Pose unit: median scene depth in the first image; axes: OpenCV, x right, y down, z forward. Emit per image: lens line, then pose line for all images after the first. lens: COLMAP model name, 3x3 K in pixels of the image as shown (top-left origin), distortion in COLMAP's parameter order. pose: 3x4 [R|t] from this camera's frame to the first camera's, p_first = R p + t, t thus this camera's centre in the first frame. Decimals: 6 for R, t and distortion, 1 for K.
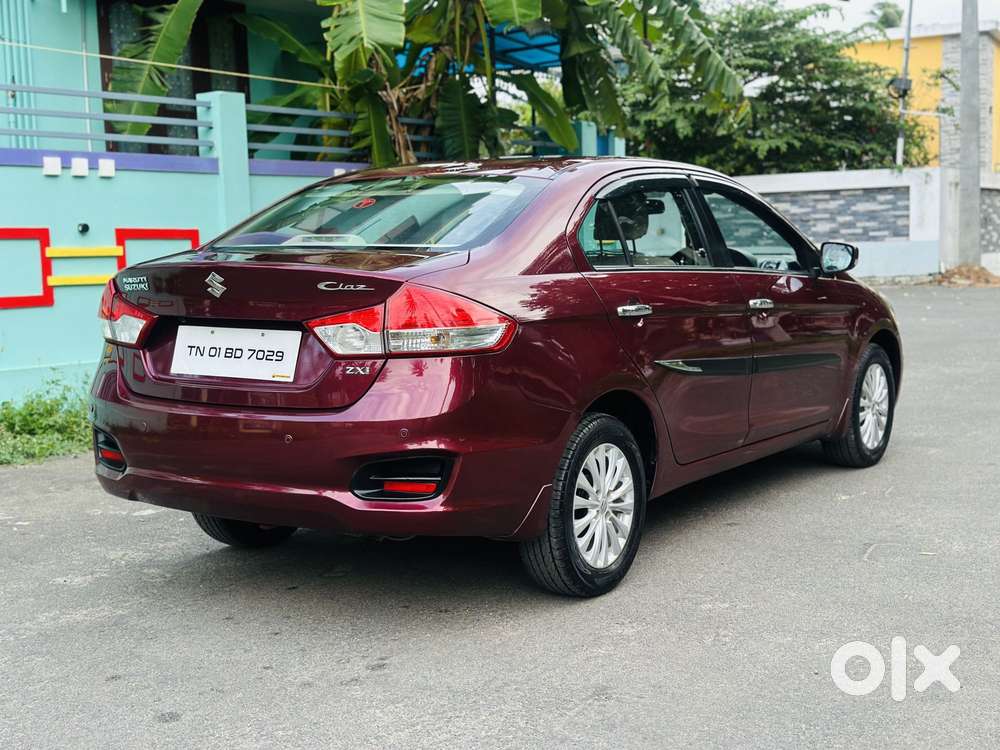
lens RADIAL K [[1387.0, 0, 500.0], [0, 1387.0, 375.0], [0, 0, 1]] dist [0.195704, -0.402792]
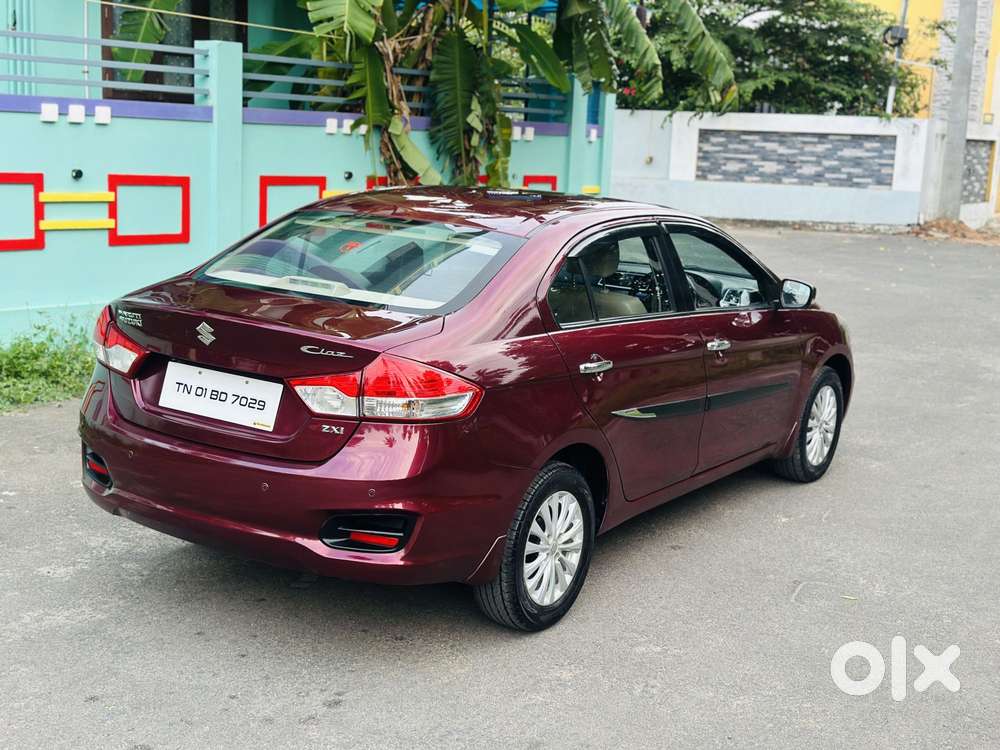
lens RADIAL K [[1386.8, 0, 503.6], [0, 1386.8, 358.5], [0, 0, 1]] dist [0.198606, -0.411825]
pose [[0.997457, 0.068553, 0.019495, 0.002362], [-0.069762, 0.995094, 0.070145, -0.067094], [-0.014591, -0.071327, 0.997346, -0.036273]]
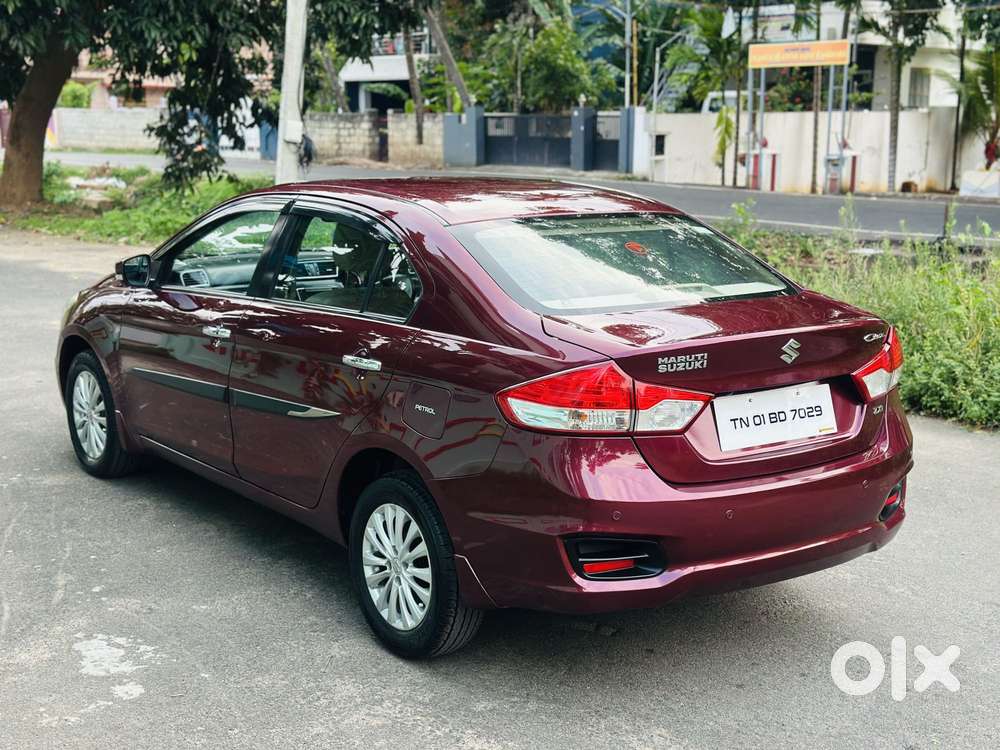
lens RADIAL K [[1386.8, 0, 503.6], [0, 1386.8, 358.5], [0, 0, 1]] dist [0.198606, -0.411825]
pose [[0.336686, -0.138068, 0.931440, -0.585037], [0.078549, 0.989862, 0.118335, -0.094375], [-0.938335, 0.033322, 0.344117, 0.417525]]
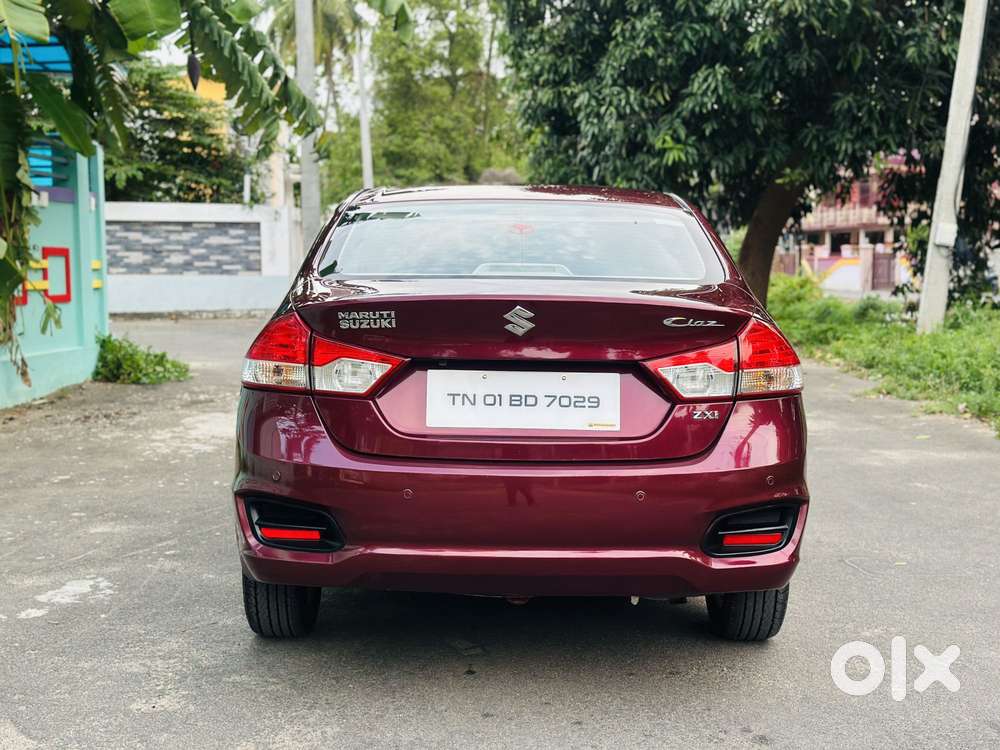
lens RADIAL K [[1387.0, 0, 500.0], [0, 1387.0, 375.0], [0, 0, 1]] dist [0.195704, -0.402792]
pose [[0.831520, -0.019467, 0.555153, -0.335856], [0.031949, 0.999407, -0.012809, -0.010338], [-0.554575, 0.028388, 0.831650, 0.148734]]
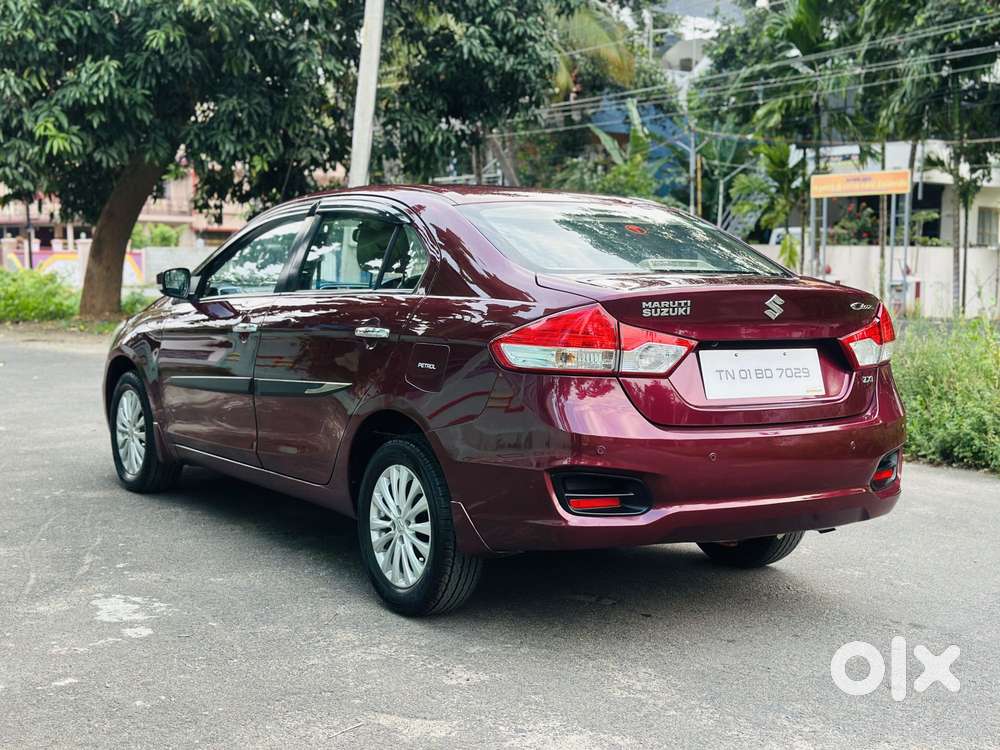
lens RADIAL K [[1382.9, 0, 508.4], [0, 1382.9, 356.4], [0, 0, 1]] dist [0.162715, -0.206047]
pose [[0.383468, -0.037162, 0.922806, -0.601518], [0.072442, 0.997322, 0.010060, -0.025932], [-0.920708, 0.062993, 0.385134, 0.386809]]
